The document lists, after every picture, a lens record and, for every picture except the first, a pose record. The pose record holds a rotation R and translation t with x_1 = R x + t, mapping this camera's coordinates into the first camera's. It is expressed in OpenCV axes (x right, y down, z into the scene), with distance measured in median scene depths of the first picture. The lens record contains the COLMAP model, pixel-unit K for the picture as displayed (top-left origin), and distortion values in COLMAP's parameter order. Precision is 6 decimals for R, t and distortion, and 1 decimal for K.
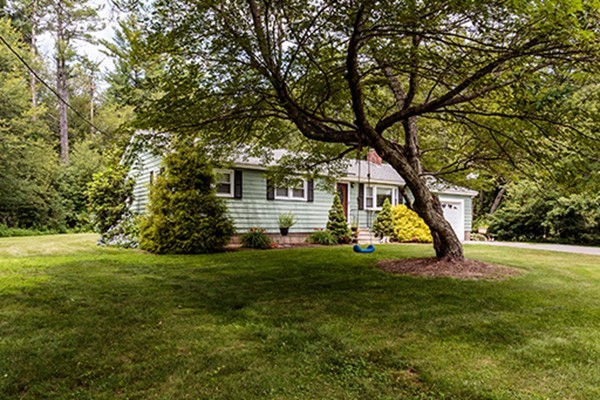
lens RADIAL K [[390.7, 0, 300.0], [0, 390.7, 200.0], [0, 0, 1]] dist [-0.003368, -0.001924]
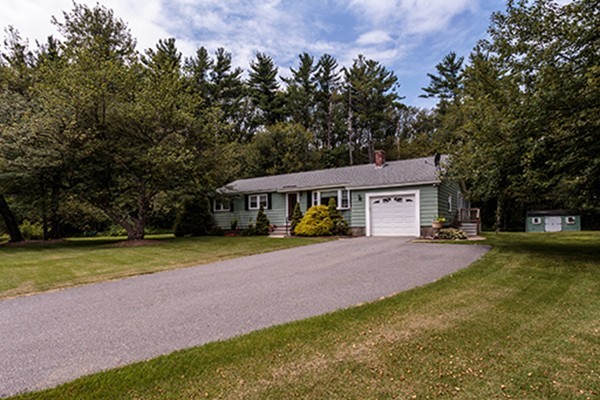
lens RADIAL K [[331.4, 0, 300.0], [0, 331.4, 200.0], [0, 0, 1]] dist [0.000589, -0.001041]
pose [[0.338923, -0.088636, -0.936630, 1.181556], [0.071144, 0.995116, -0.068427, 0.061197], [0.938120, -0.043444, 0.343573, 0.581657]]
